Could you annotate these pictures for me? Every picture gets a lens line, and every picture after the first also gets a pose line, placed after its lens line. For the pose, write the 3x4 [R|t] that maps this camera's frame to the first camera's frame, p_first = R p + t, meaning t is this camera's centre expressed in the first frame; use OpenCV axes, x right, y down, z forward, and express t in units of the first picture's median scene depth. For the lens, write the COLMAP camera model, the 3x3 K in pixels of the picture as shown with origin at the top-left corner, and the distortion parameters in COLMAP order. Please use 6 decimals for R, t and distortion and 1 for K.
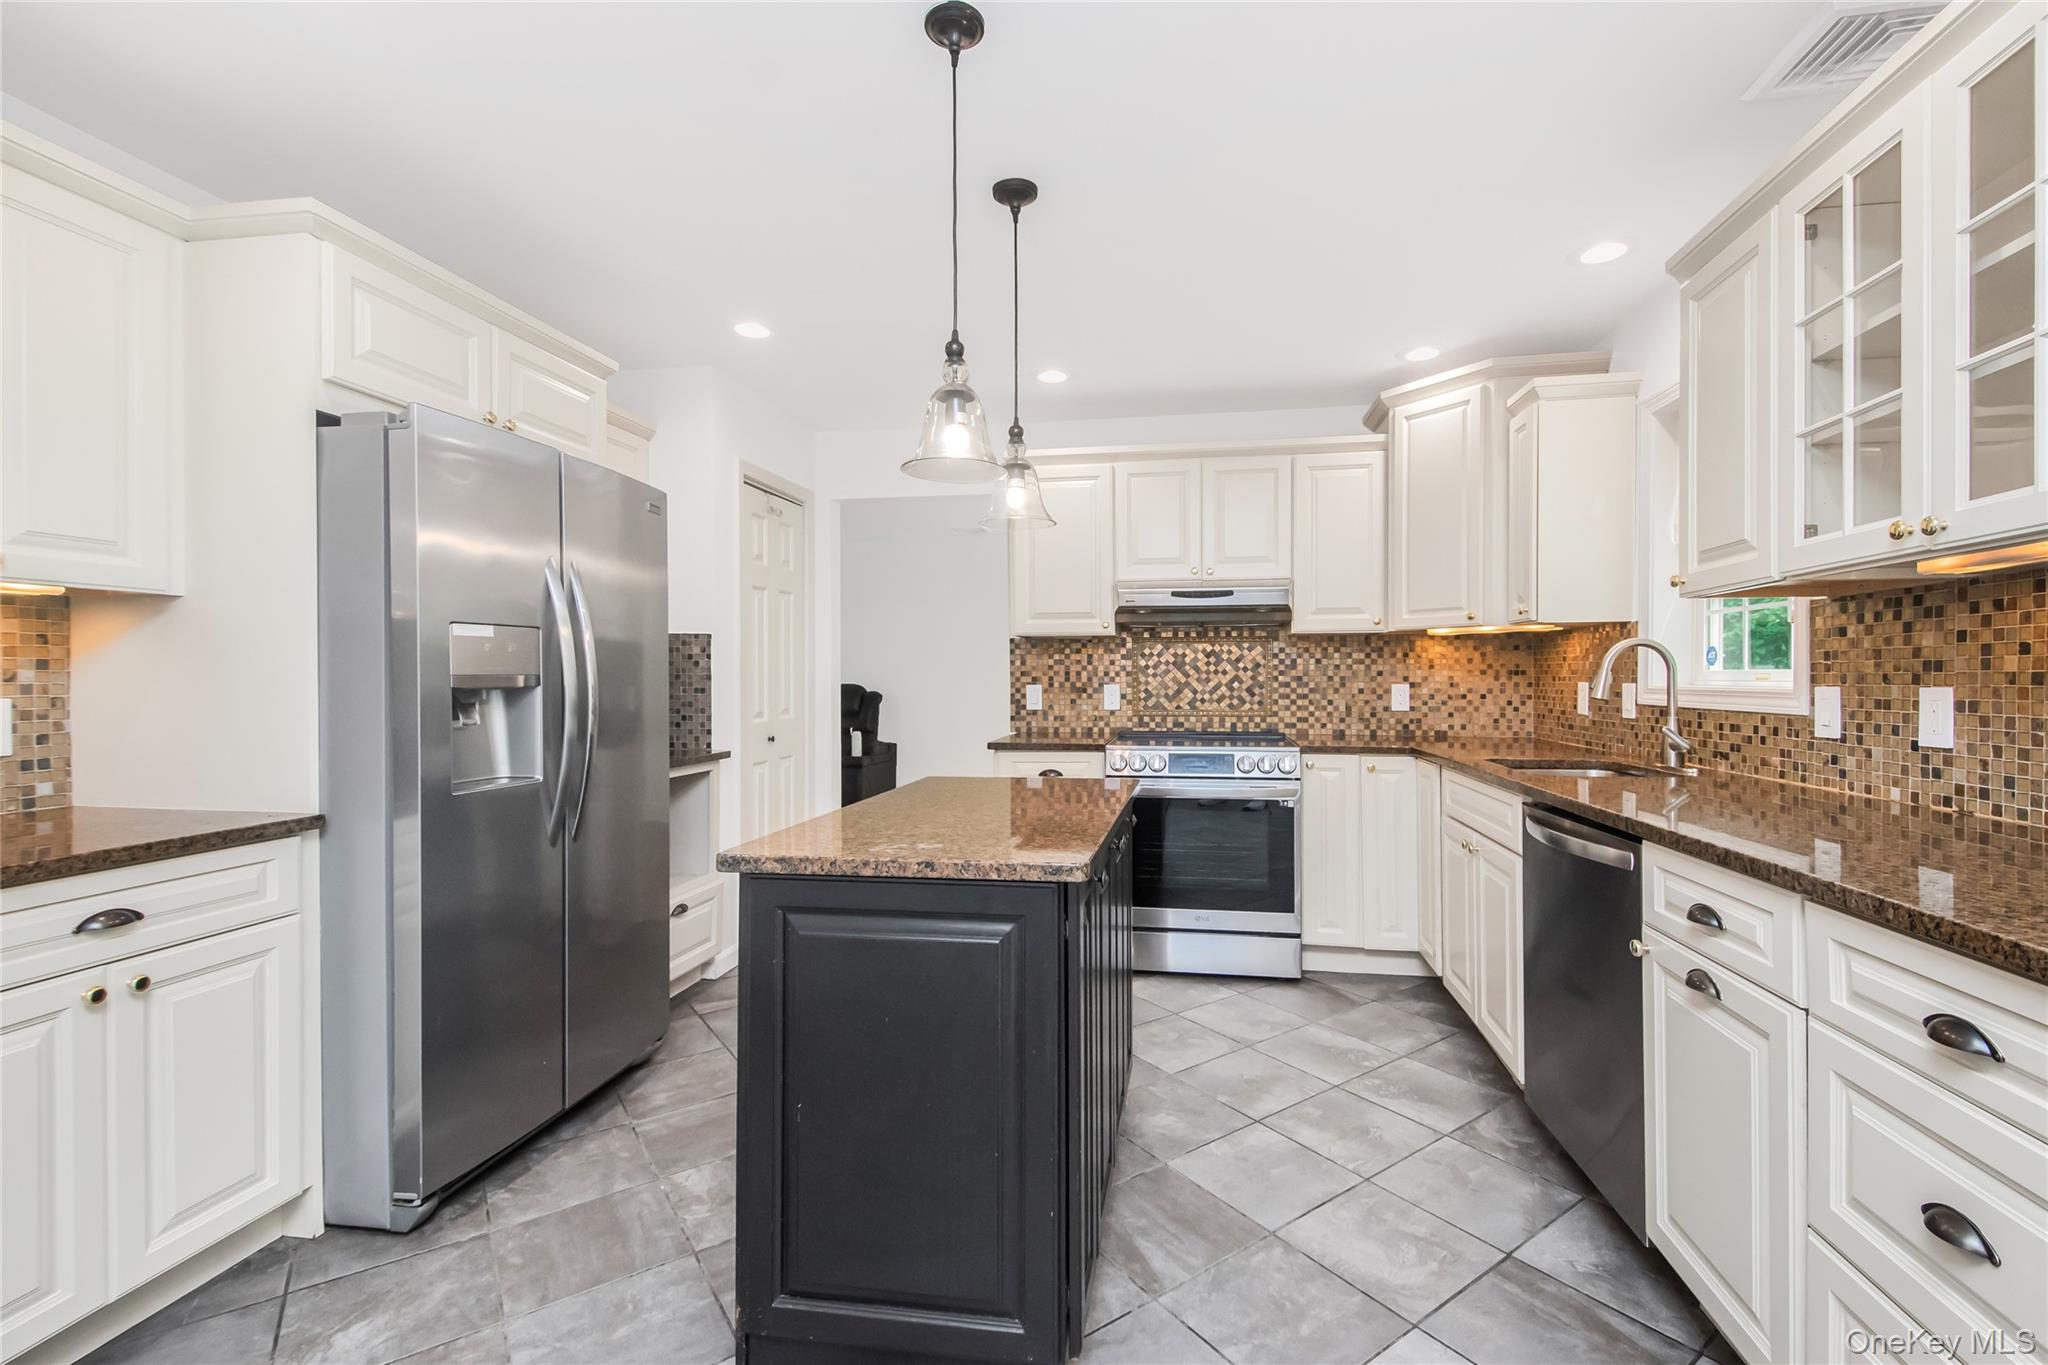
lens RADIAL K [[903.5, 0, 1033.2], [0, 903.5, 680.3], [0, 0, 1]] dist [0.016048, -0.000712]
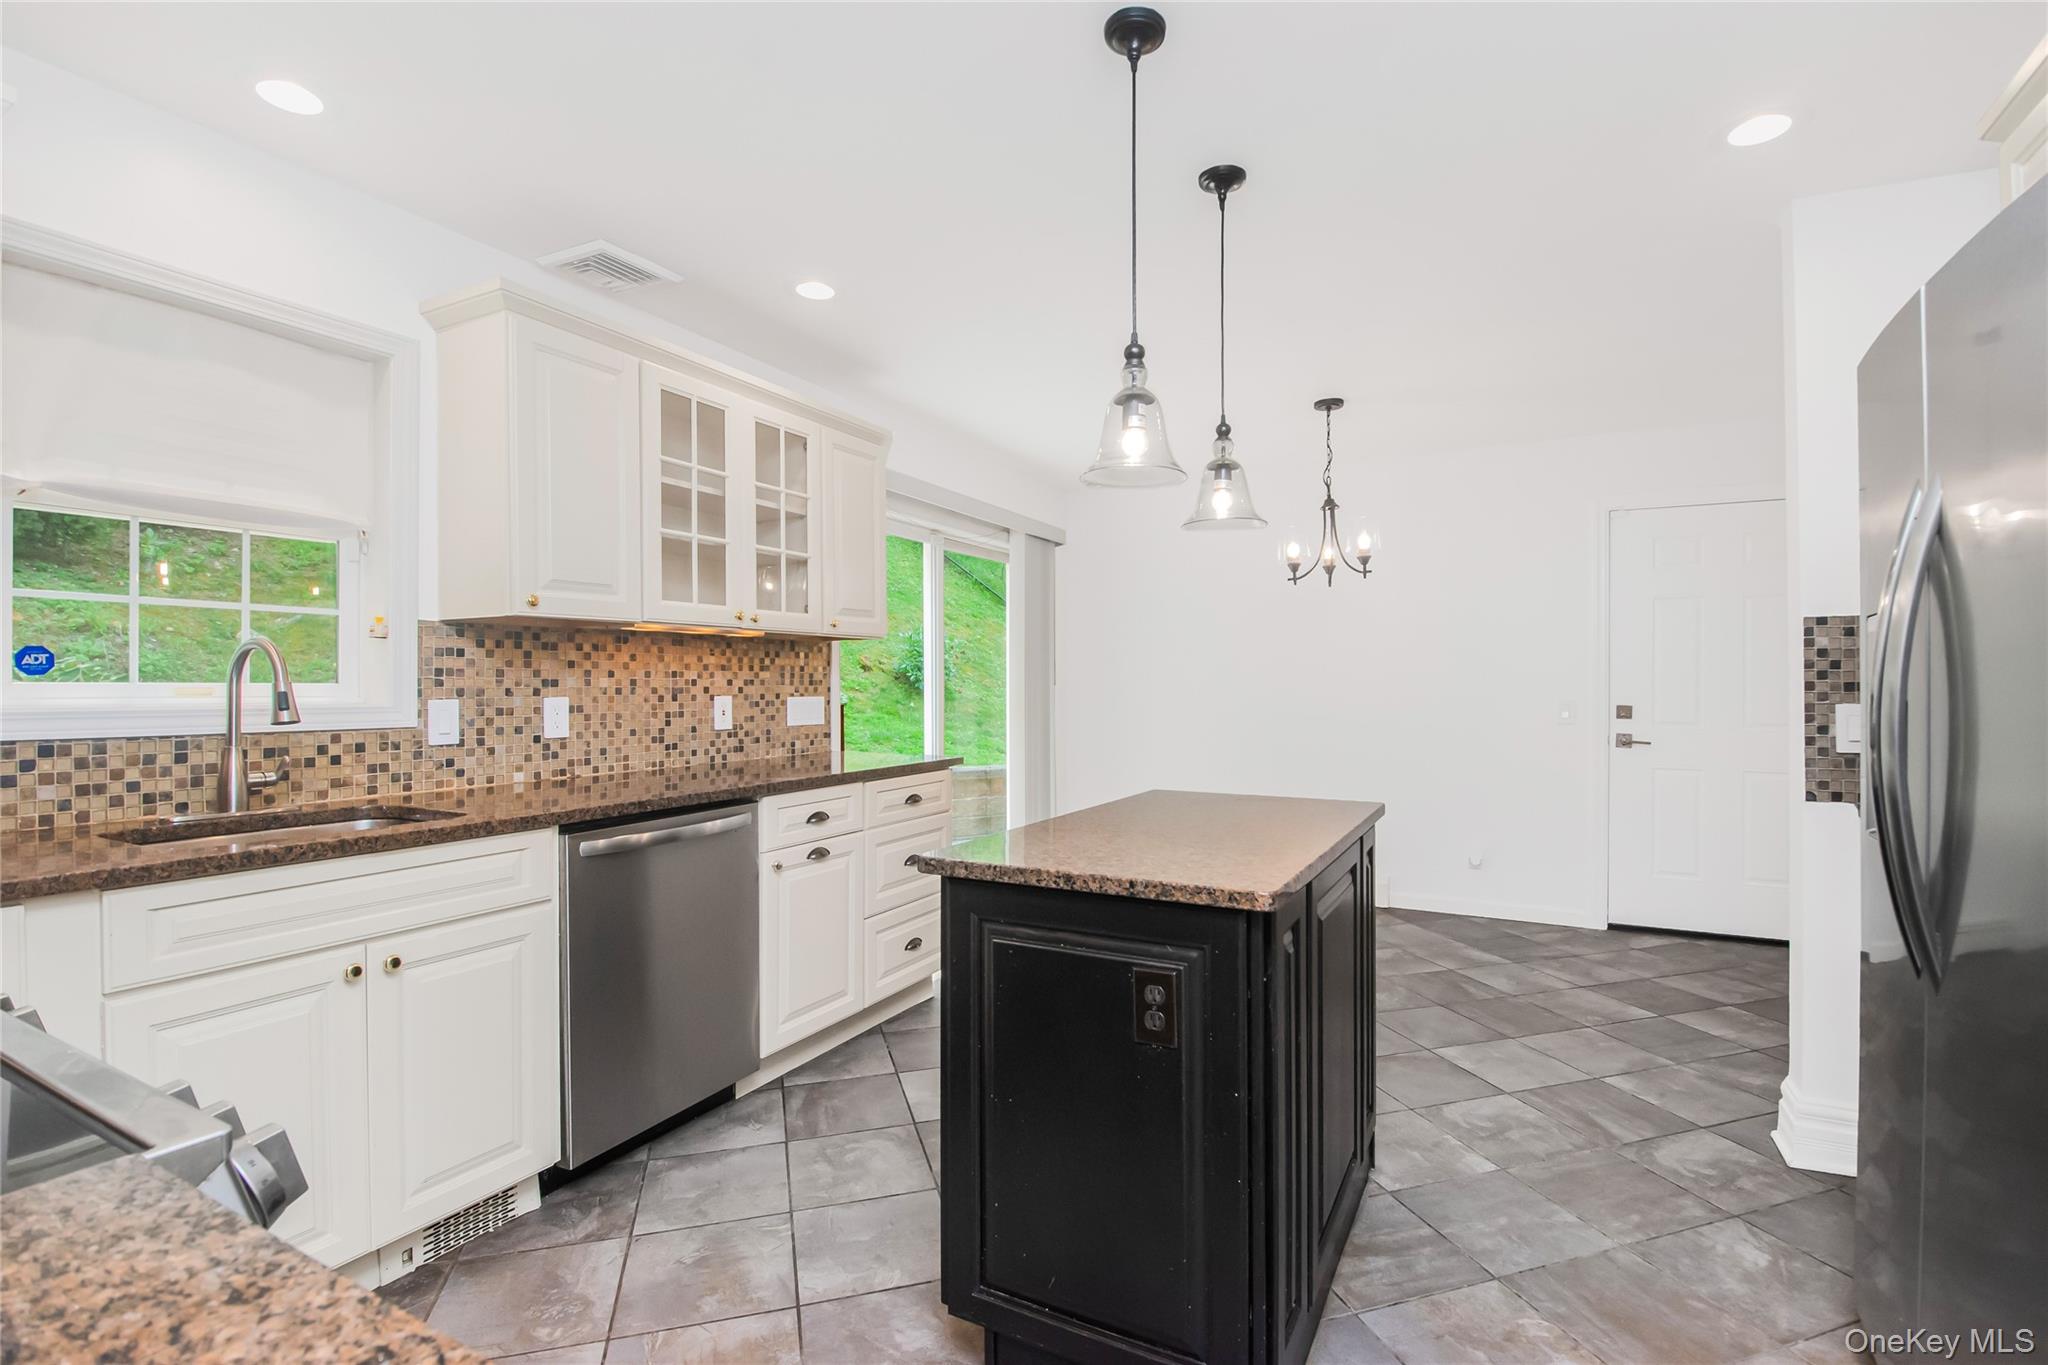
lens RADIAL K [[903.5, 0, 1032.4], [0, 903.5, 684.7], [0, 0, 1]] dist [0.016048, -0.000712]
pose [[-0.950915, 0.000090, 0.309453, -0.198382], [0.000660, 0.999998, 0.001737, -0.014414], [-0.309452, 0.001856, -0.950913, 2.071058]]
